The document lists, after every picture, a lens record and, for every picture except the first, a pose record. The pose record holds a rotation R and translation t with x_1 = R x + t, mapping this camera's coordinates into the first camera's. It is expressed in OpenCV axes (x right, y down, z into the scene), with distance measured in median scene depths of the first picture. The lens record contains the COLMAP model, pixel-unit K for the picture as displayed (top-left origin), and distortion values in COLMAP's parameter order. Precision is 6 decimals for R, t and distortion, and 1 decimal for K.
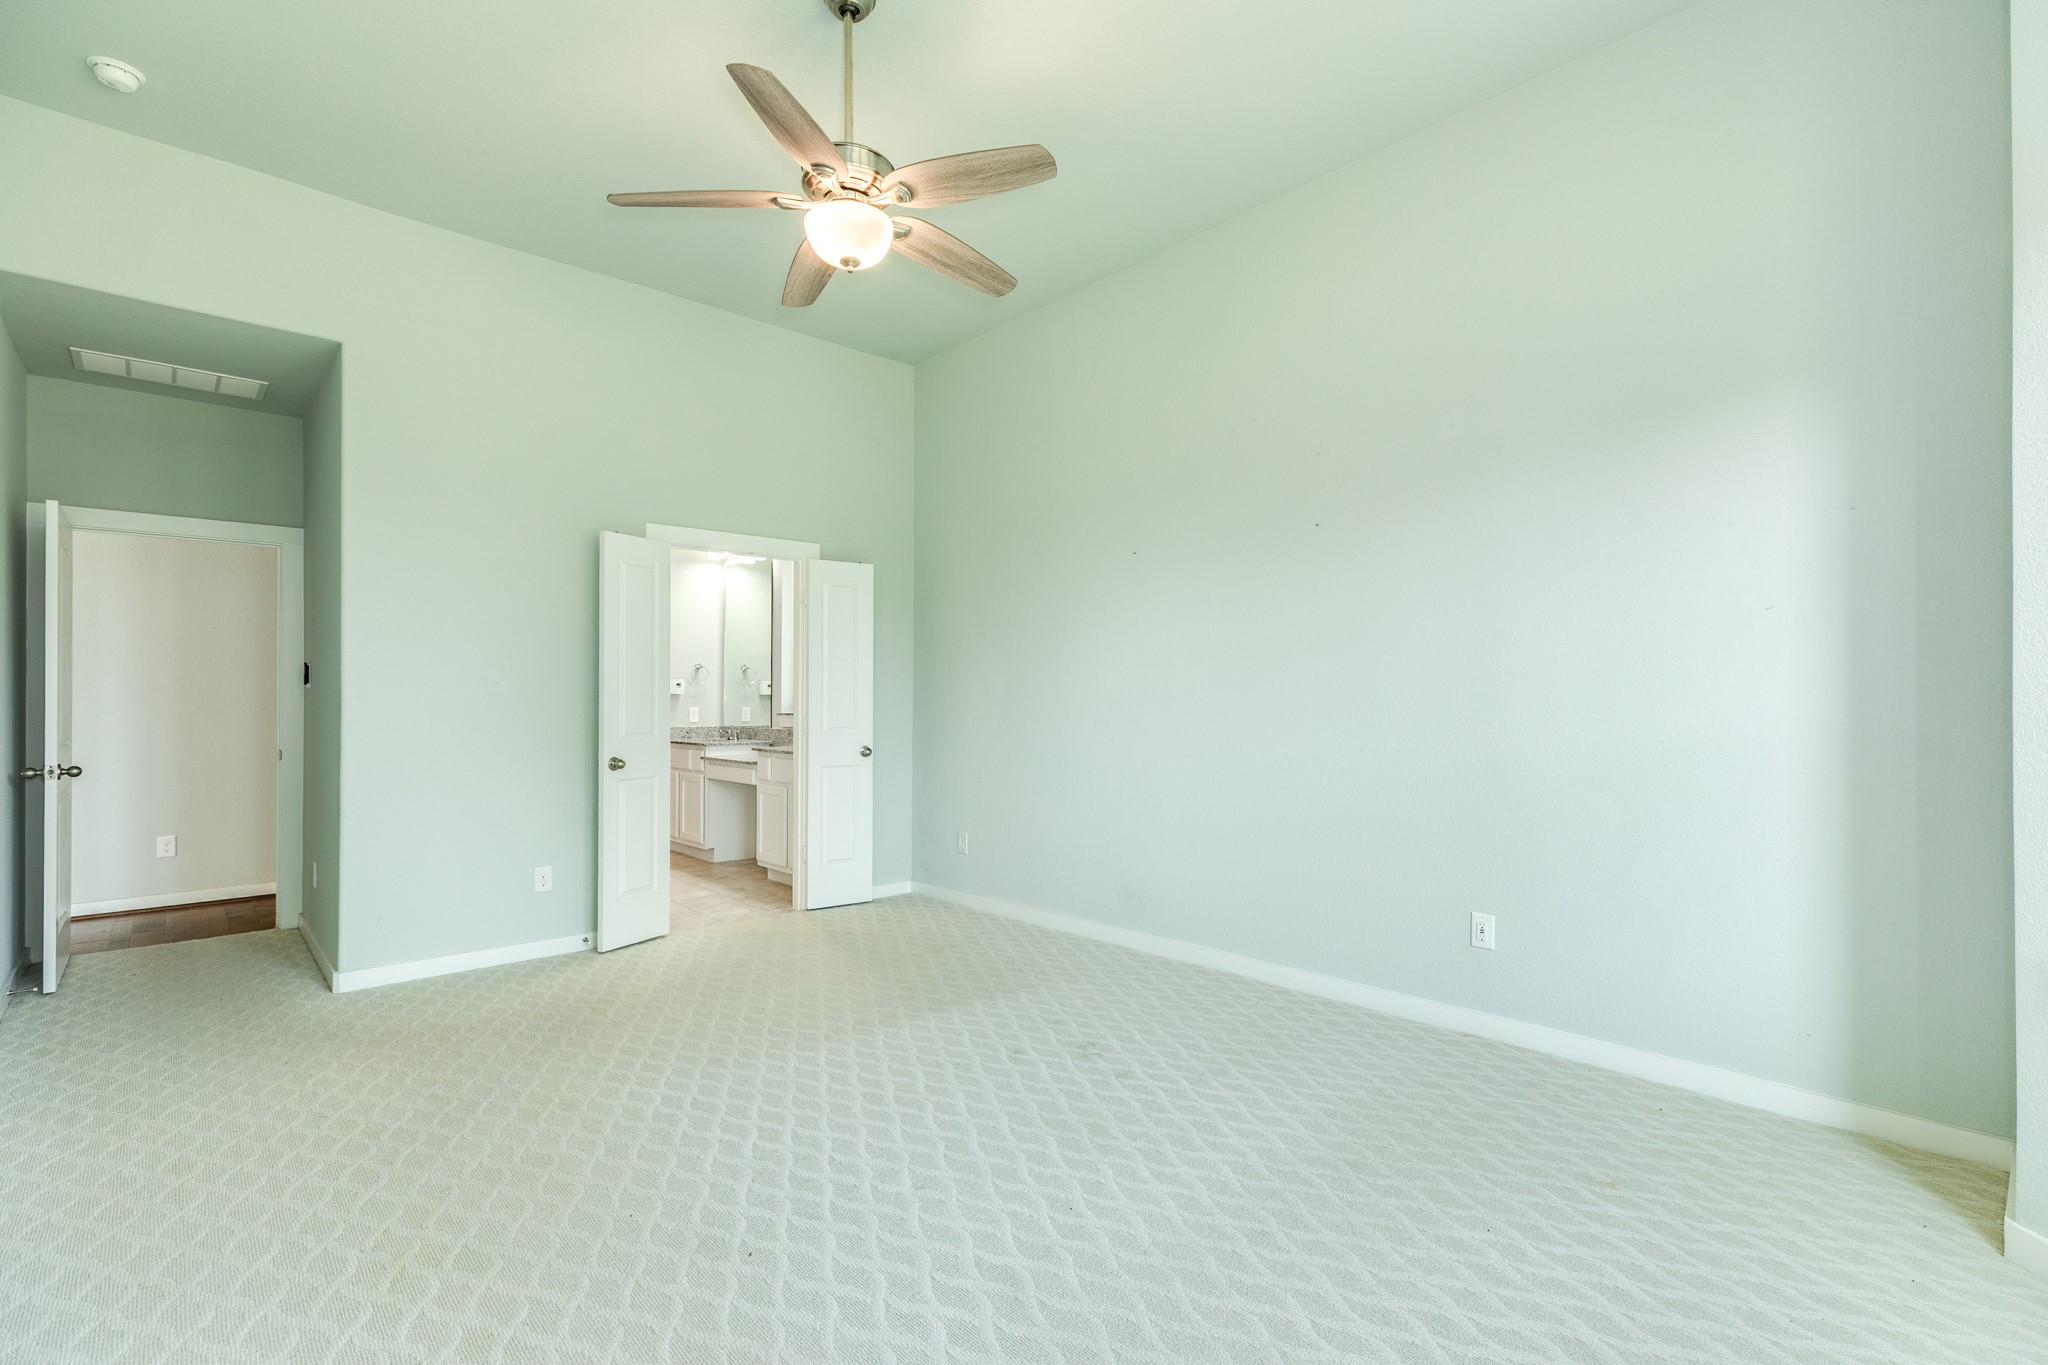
lens RADIAL K [[922.0, 0, 1021.5], [0, 922.0, 687.0], [0, 0, 1]] dist [0.002881, 0.000564]
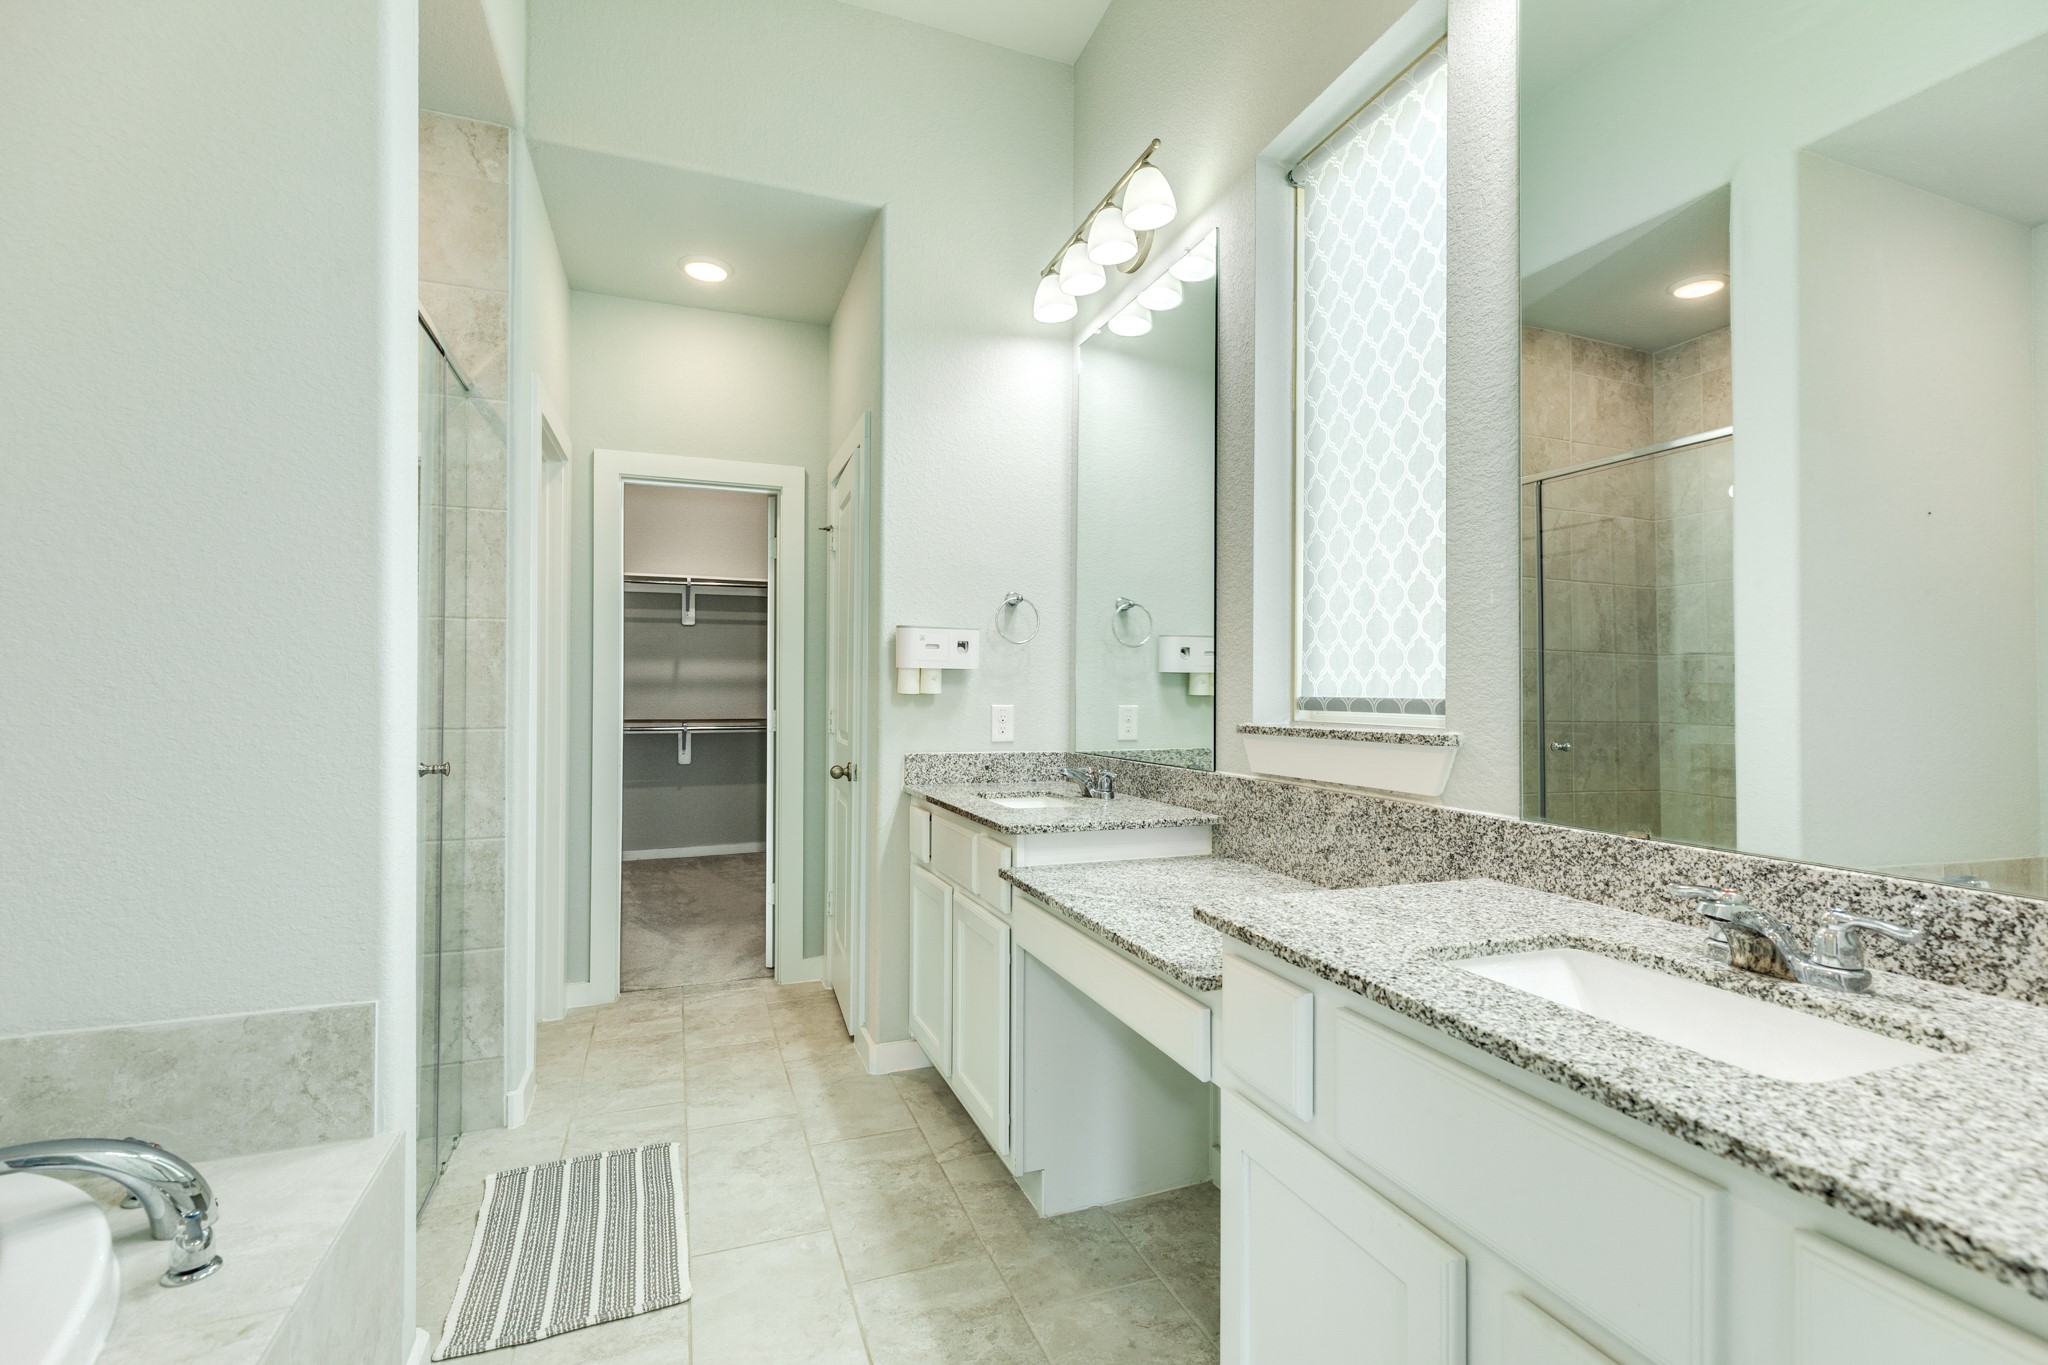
lens RADIAL K [[922.0, 0, 1021.5], [0, 922.0, 687.0], [0, 0, 1]] dist [0.002881, 0.000564]
pose [[0.927782, -0.001751, -0.373119, -0.203126], [0.005221, 0.999952, 0.008290, 0.012237], [0.373087, -0.009640, 0.927746, 0.643867]]
